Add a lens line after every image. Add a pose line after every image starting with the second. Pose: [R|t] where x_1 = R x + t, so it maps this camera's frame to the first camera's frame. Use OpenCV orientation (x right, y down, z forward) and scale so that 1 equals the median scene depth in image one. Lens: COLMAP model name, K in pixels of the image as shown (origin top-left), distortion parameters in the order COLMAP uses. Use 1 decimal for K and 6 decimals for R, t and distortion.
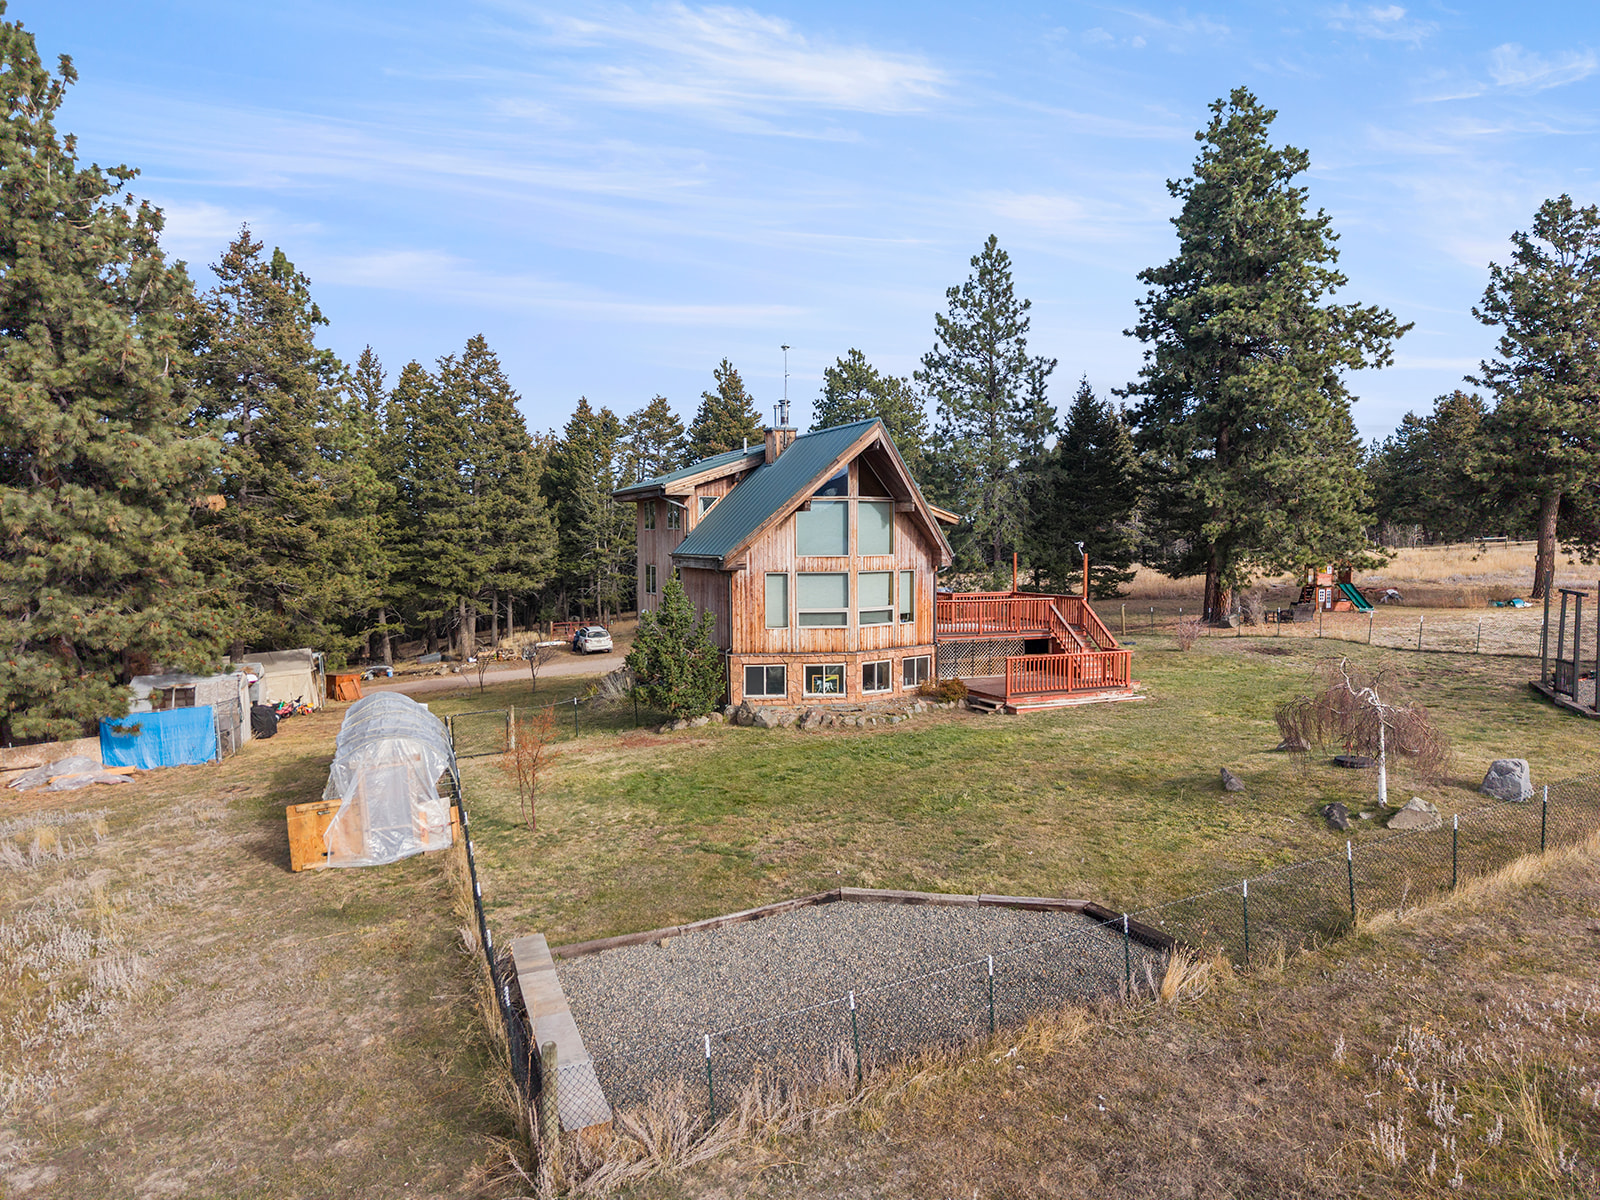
lens RADIAL K [[1068.2, 0, 800.0], [0, 1068.2, 600.0], [0, 0, 1]] dist [0.059232, -0.072308]
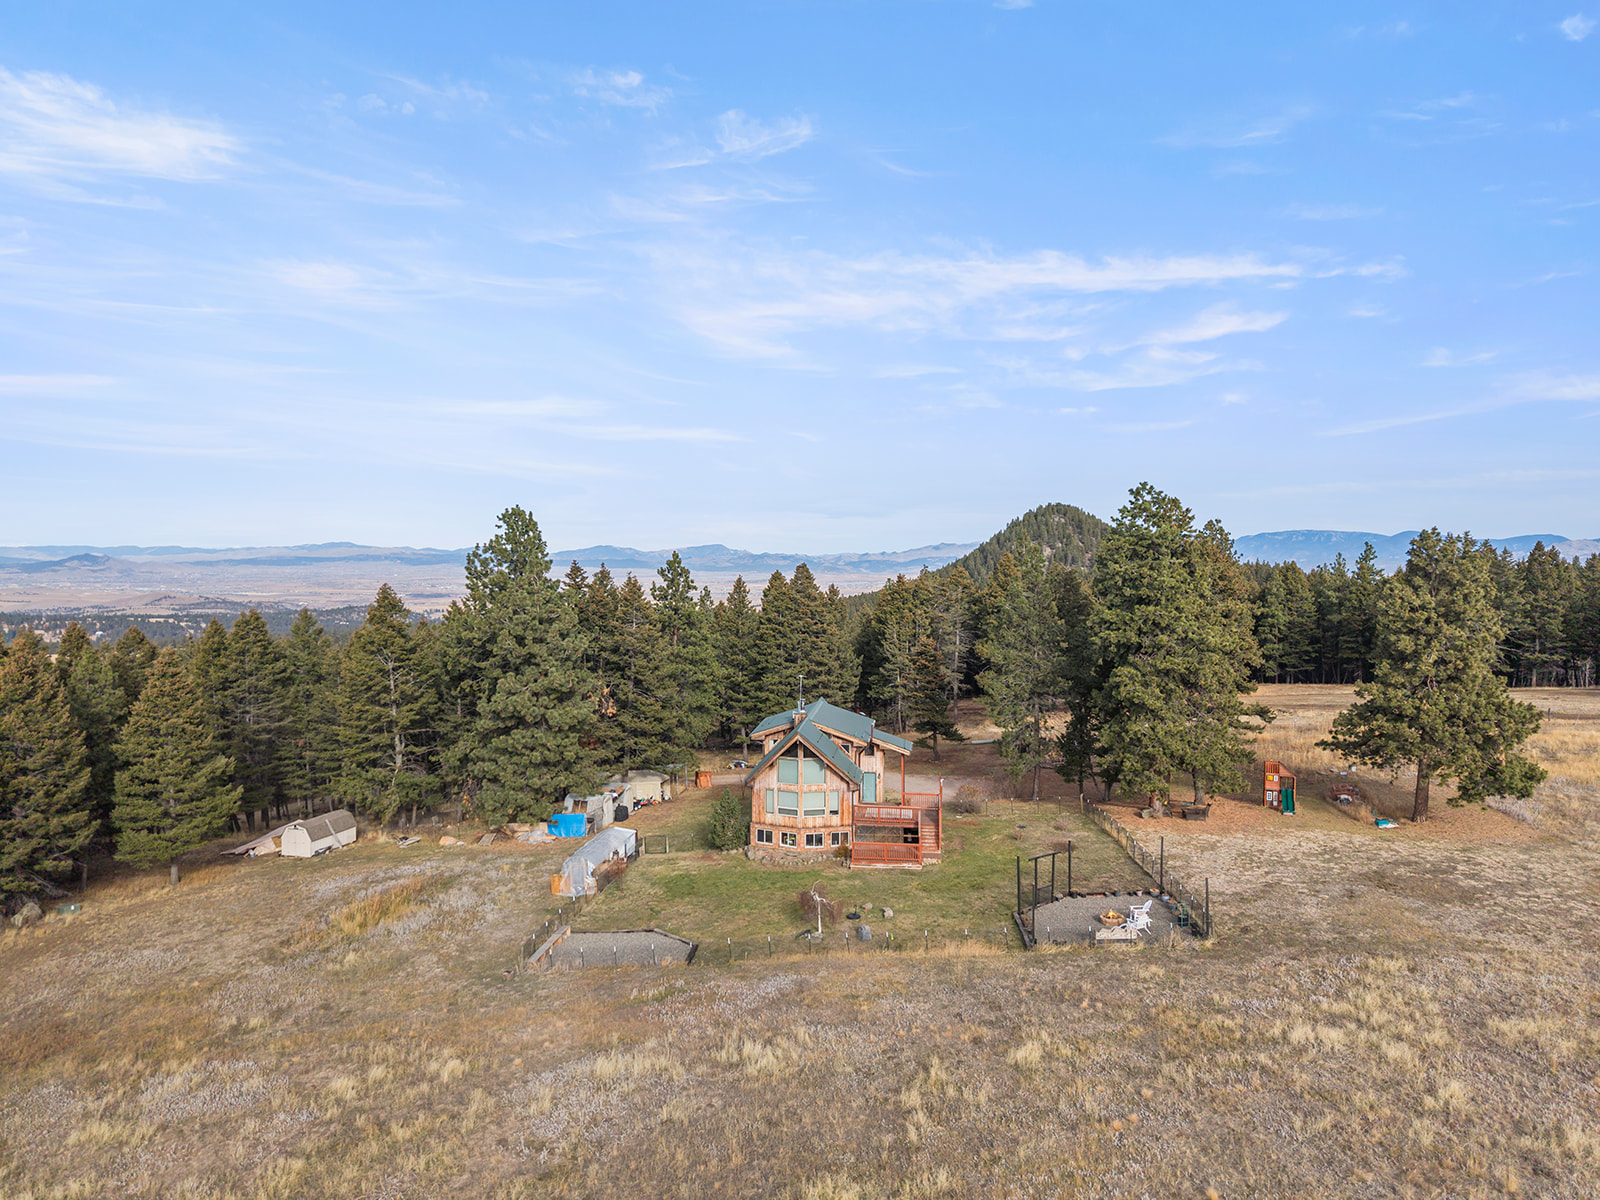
lens RADIAL K [[1068.2, 0, 800.0], [0, 1068.2, 600.0], [0, 0, 1]] dist [0.059232, -0.072308]
pose [[0.870907, 0.027865, -0.490658, 1.064925], [-0.032426, 0.999474, -0.000794, -0.400521], [0.490378, 0.016601, 0.871352, -0.897885]]
